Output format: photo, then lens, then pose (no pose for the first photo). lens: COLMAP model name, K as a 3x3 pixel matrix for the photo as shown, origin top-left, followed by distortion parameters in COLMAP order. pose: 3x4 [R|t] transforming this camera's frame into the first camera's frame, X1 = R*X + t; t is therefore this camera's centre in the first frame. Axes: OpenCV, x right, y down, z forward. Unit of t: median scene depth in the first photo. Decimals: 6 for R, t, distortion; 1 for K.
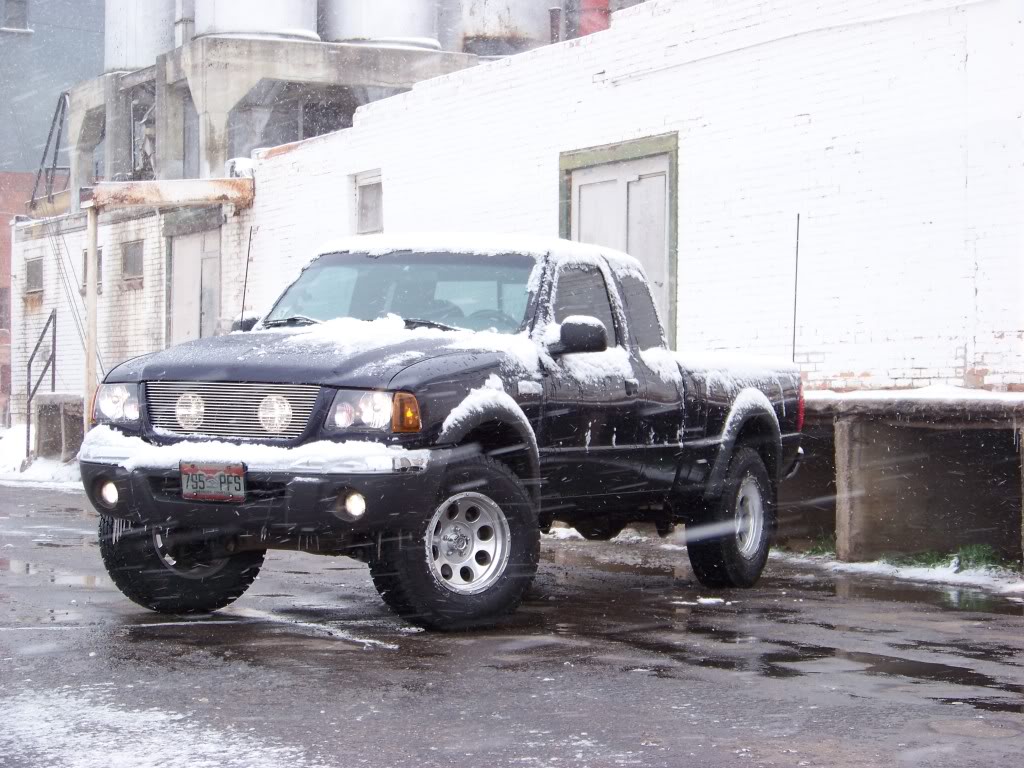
lens RADIAL K [[2605.5, 0, 512.0], [0, 2605.5, 384.0], [0, 0, 1]] dist [-0.120598, -0.040677]
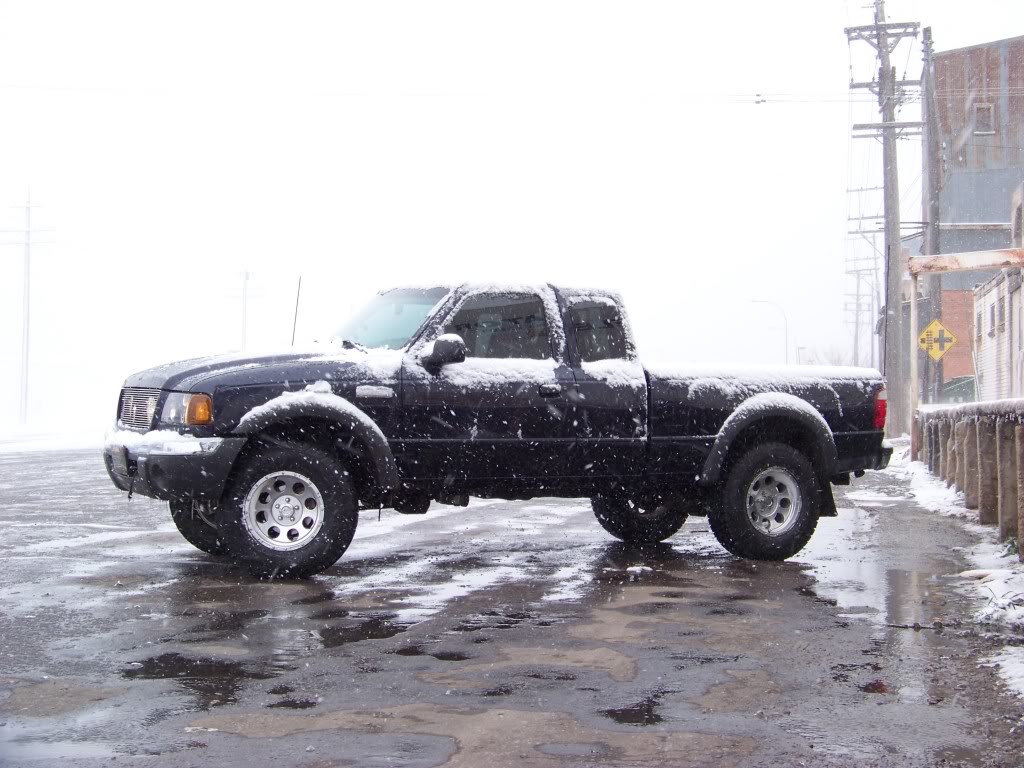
lens RADIAL K [[1643.8, 0, 512.0], [0, 1643.8, 384.0], [0, 0, 1]] dist [-0.007204, -0.032581]
pose [[0.808158, -0.009617, -0.588887, 0.515034], [0.002747, 0.999917, -0.012560, 0.007954], [0.588959, 0.008533, 0.808118, 0.375925]]
